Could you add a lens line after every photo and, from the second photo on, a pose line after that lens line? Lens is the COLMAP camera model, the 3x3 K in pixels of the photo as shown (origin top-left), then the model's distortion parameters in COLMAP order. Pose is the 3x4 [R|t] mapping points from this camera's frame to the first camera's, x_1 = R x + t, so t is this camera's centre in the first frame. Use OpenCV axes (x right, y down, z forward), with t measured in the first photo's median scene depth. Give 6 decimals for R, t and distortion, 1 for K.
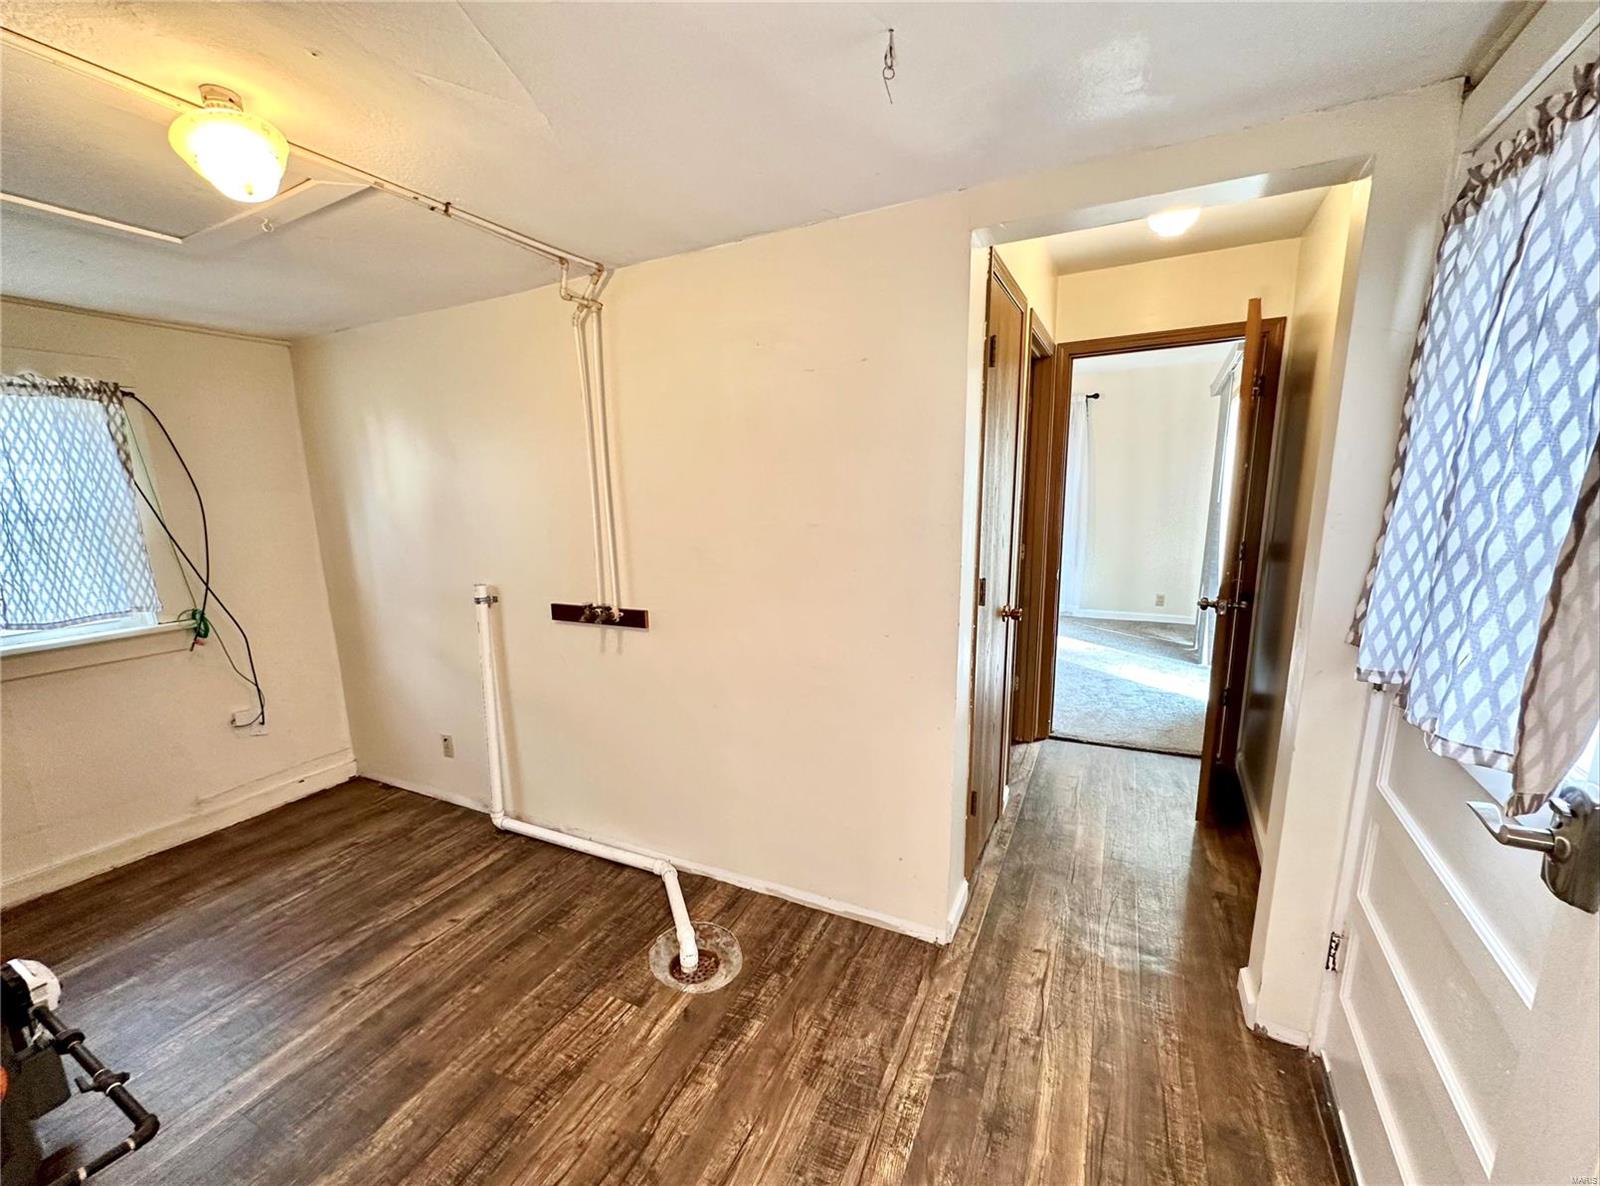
lens RADIAL K [[674.3, 0, 783.0], [0, 674.3, 626.9], [0, 0, 1]] dist [0.001127, 0.000456]
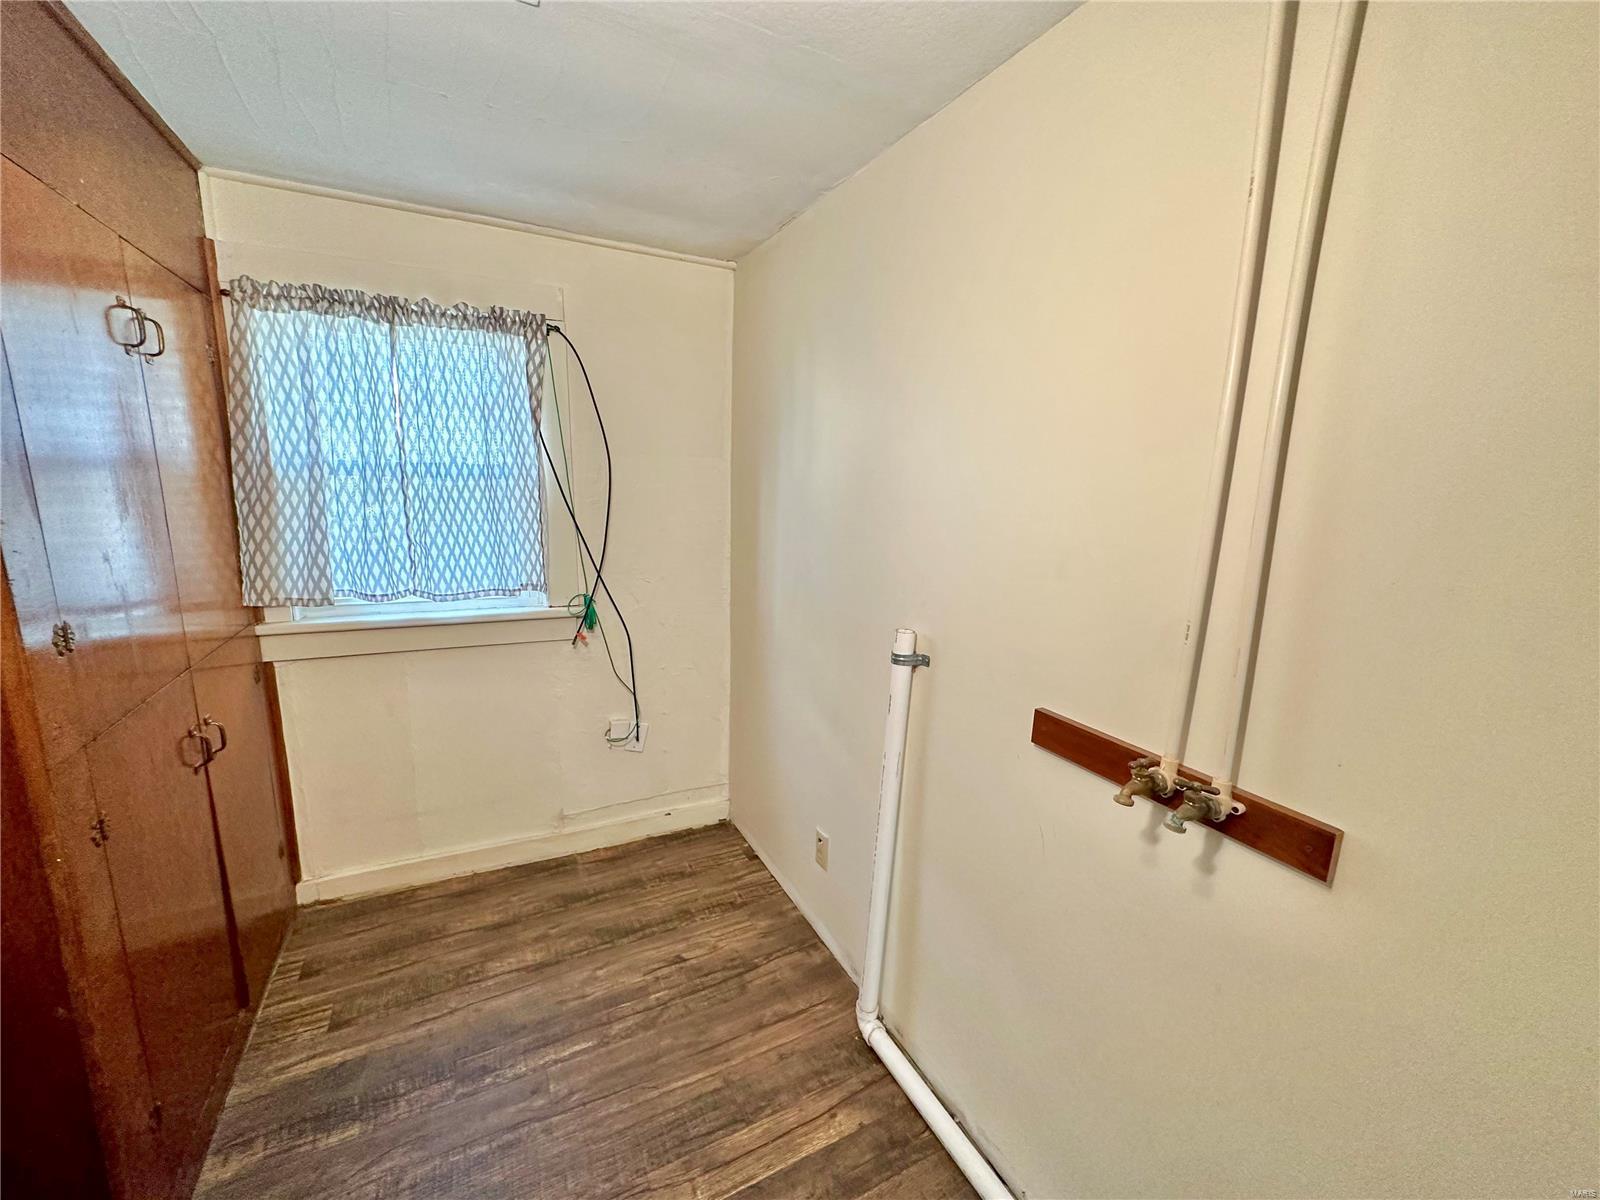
lens RADIAL K [[642.4, 0, 810.4], [0, 642.4, 599.9], [0, 0, 1]] dist [-0.000924, 0.000015]
pose [[0.823408, 0.151694, -0.546799, -0.223013], [-0.164864, 0.985992, 0.025272, -0.085312], [0.542973, 0.069339, 0.836883, 0.503240]]
